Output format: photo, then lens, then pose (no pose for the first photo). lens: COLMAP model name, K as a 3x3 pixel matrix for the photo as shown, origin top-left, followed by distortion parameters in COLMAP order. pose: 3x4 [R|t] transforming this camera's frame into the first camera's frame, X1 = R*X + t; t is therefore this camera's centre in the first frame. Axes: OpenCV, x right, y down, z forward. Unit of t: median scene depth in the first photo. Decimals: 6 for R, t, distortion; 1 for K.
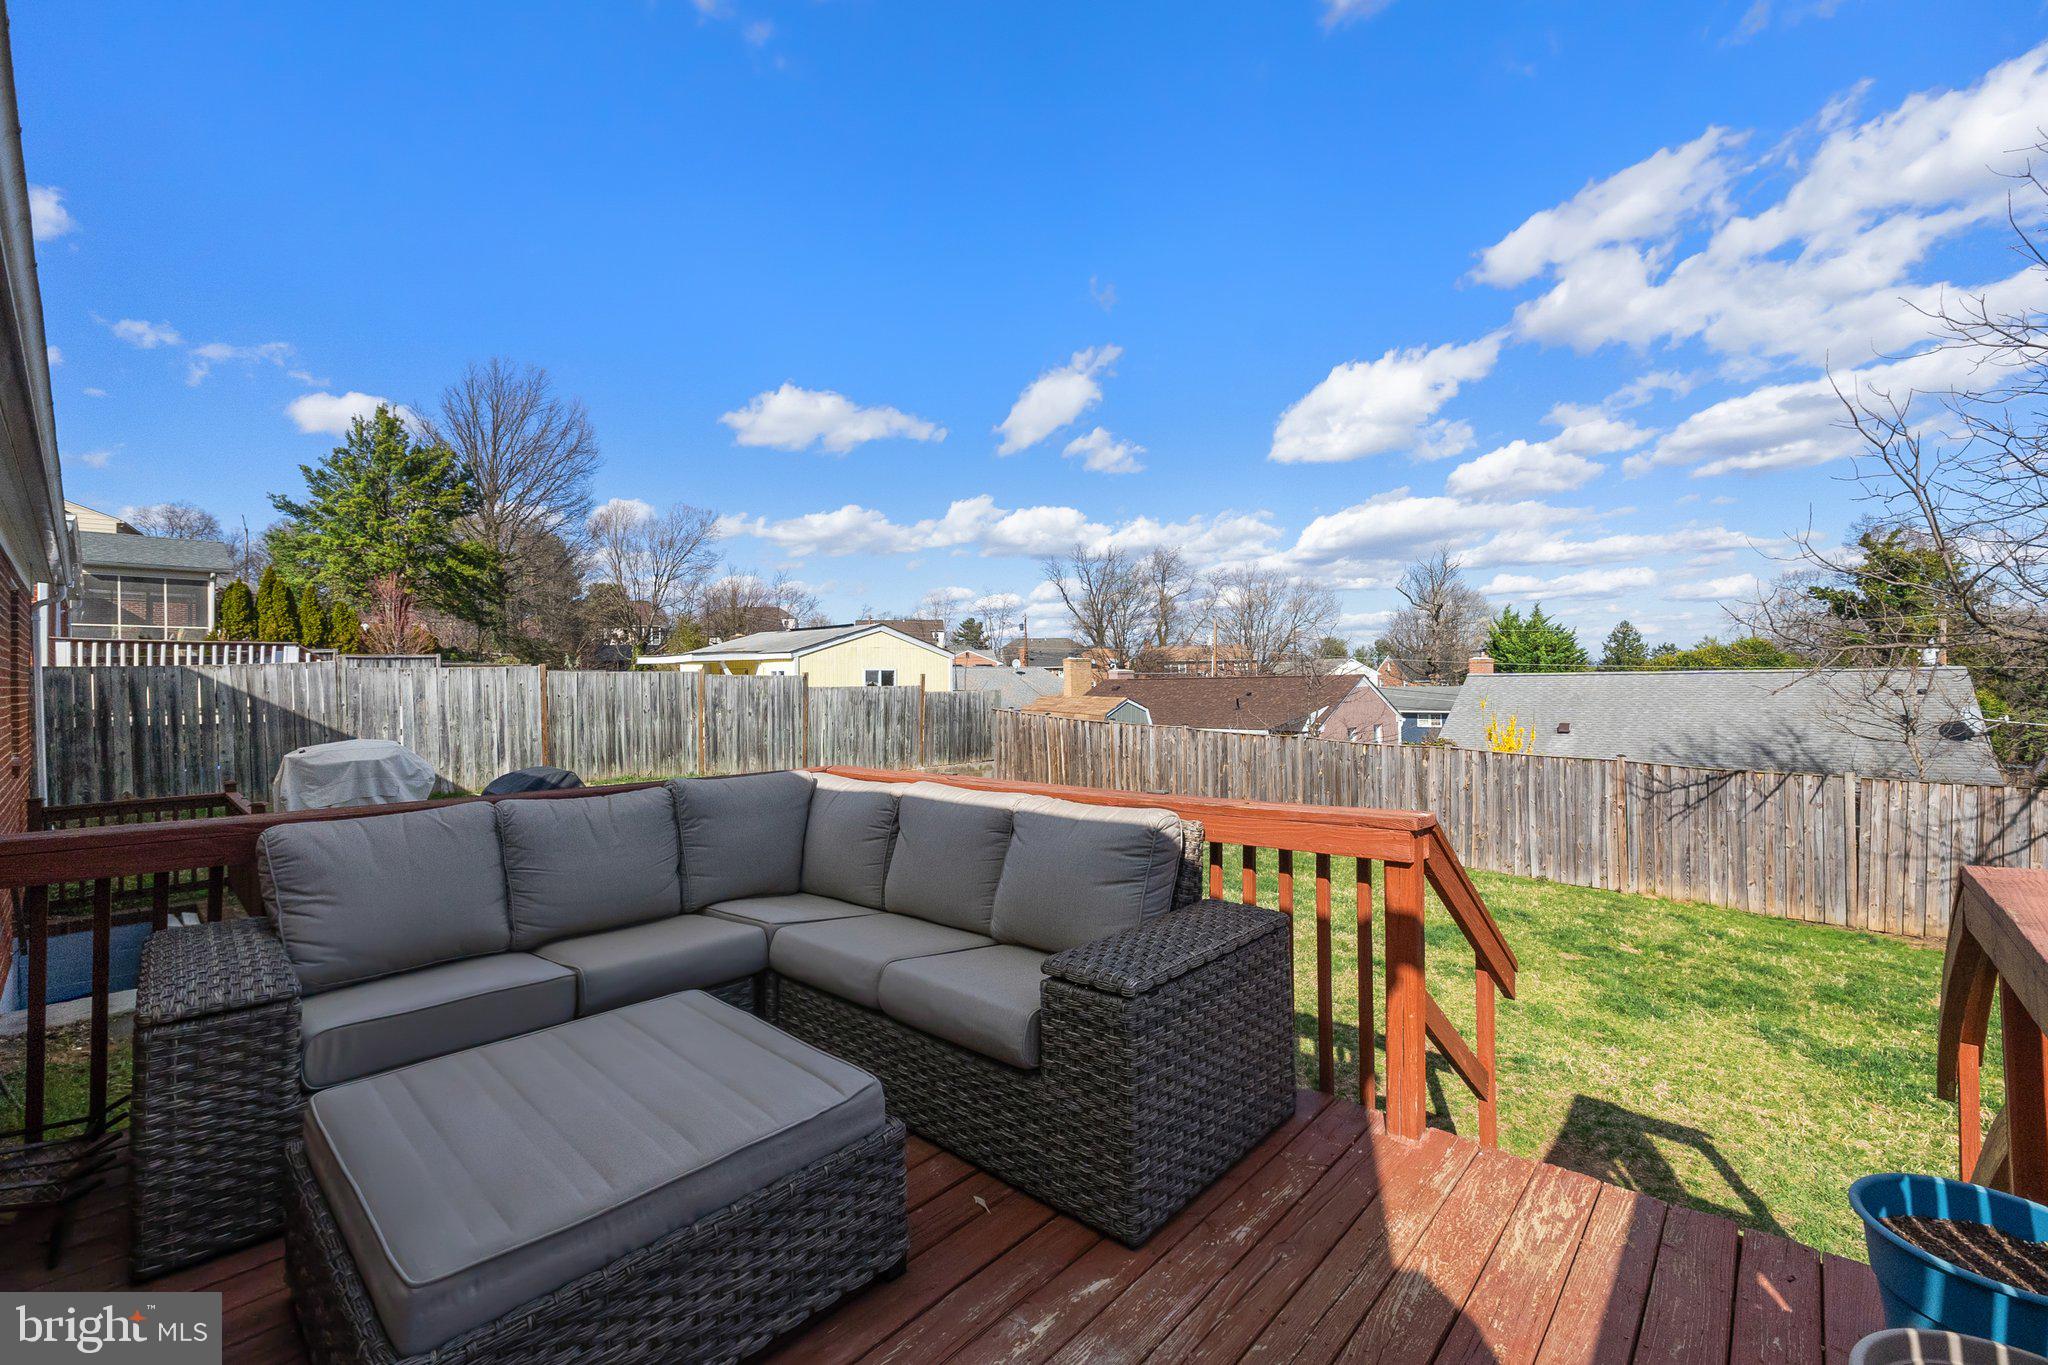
lens RADIAL K [[862.2, 0, 1024.9], [0, 862.2, 680.4], [0, 0, 1]] dist [-0.001728, 0.000074]
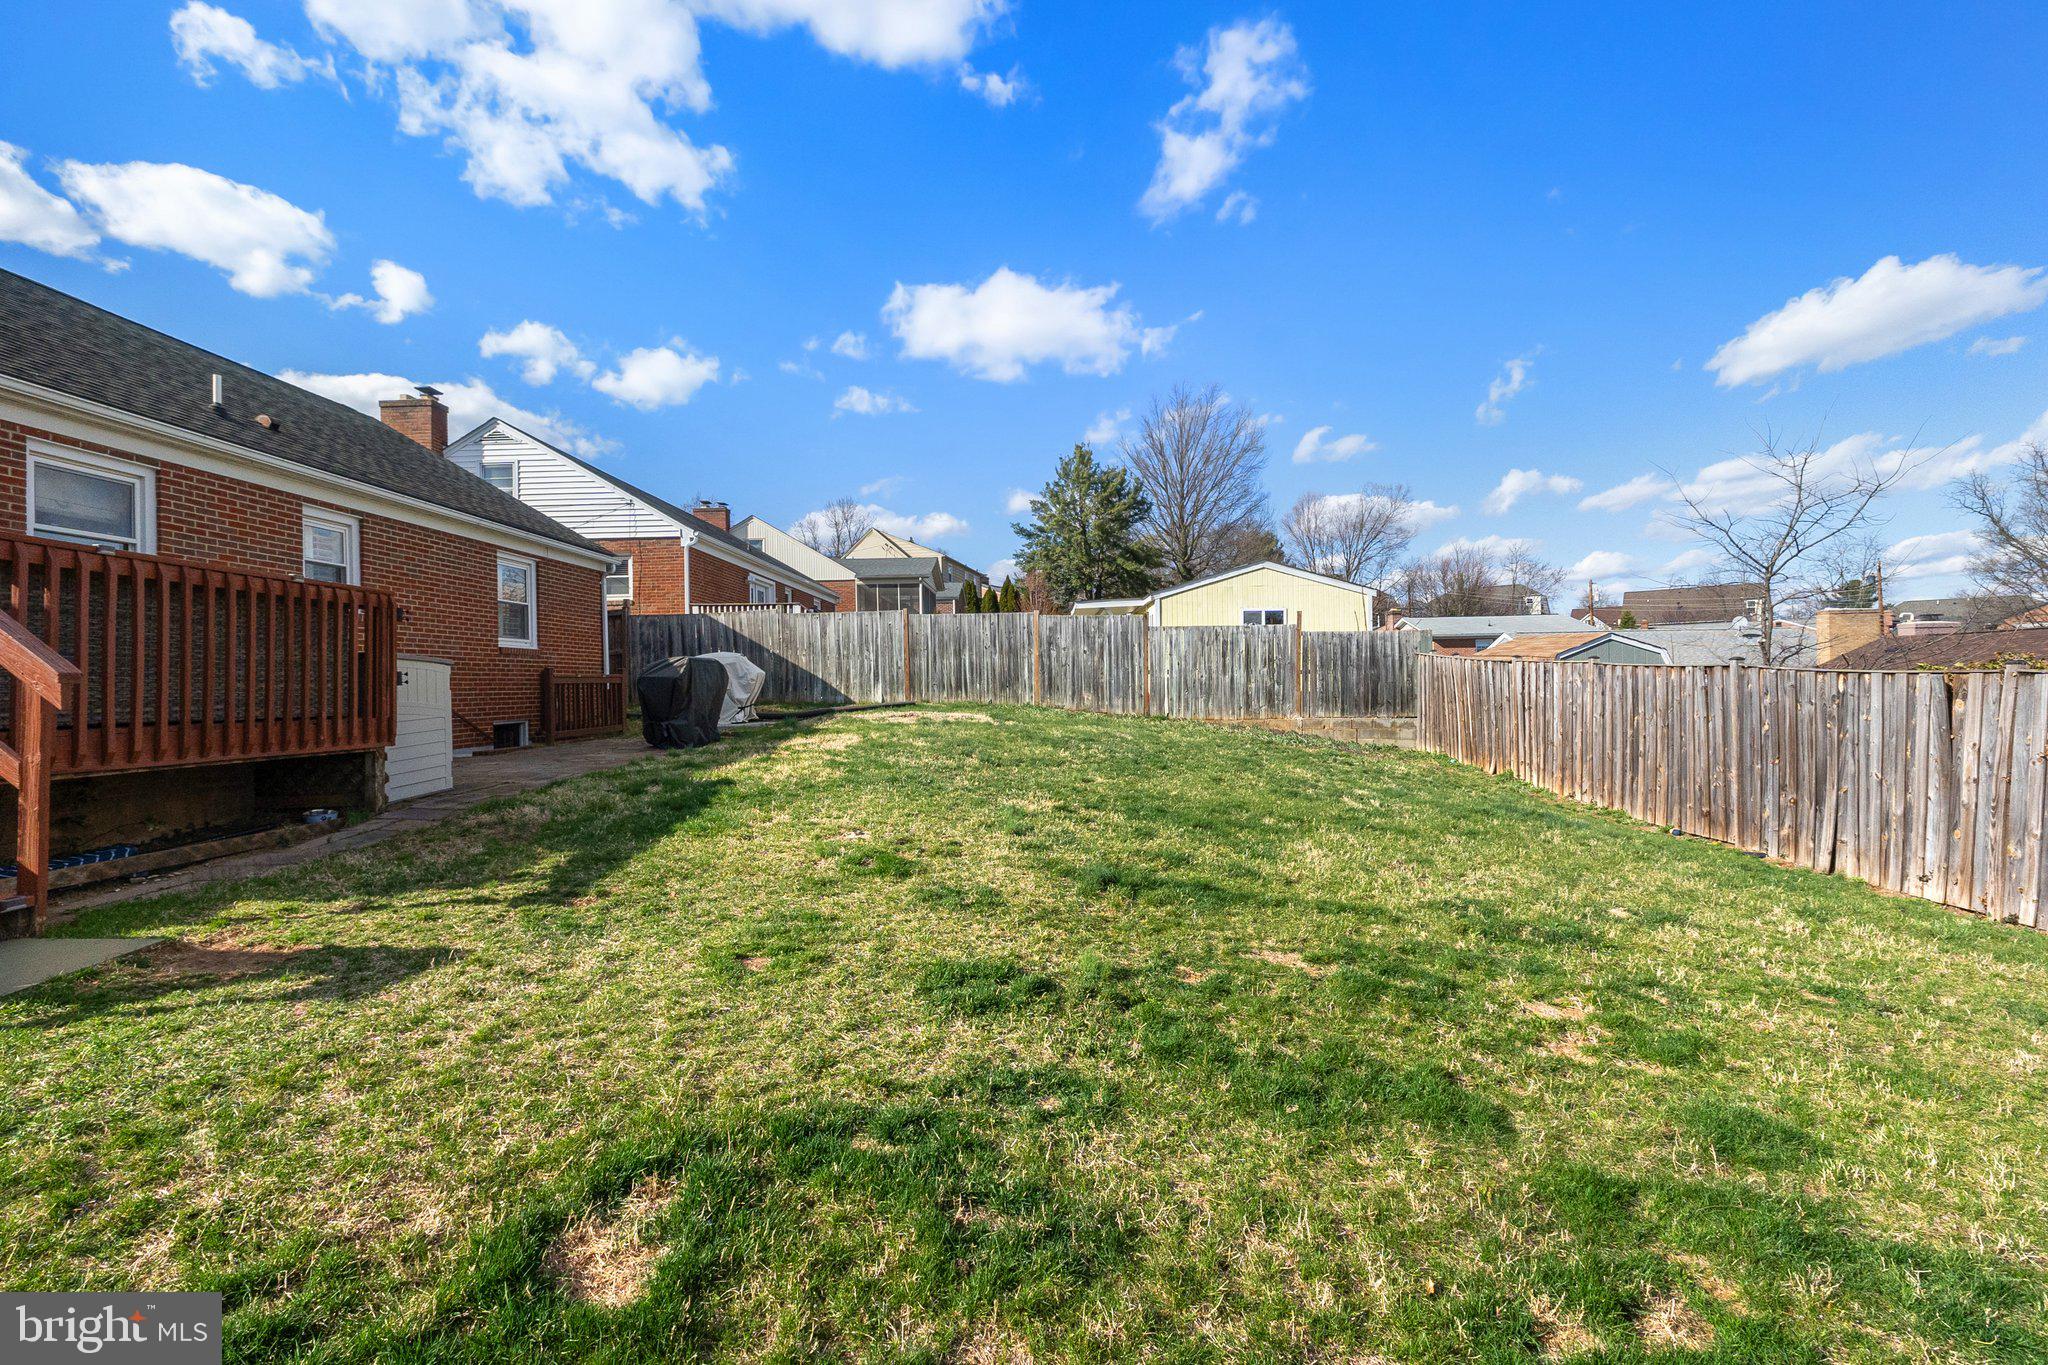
lens RADIAL K [[862.2, 0, 1020.6], [0, 862.2, 684.4], [0, 0, 1]] dist [-0.001728, 0.000074]
pose [[0.651963, 0.004303, -0.758238, 0.423763], [0.003303, 0.999958, 0.008515, 0.068557], [0.758243, -0.008056, 0.651922, 0.247901]]
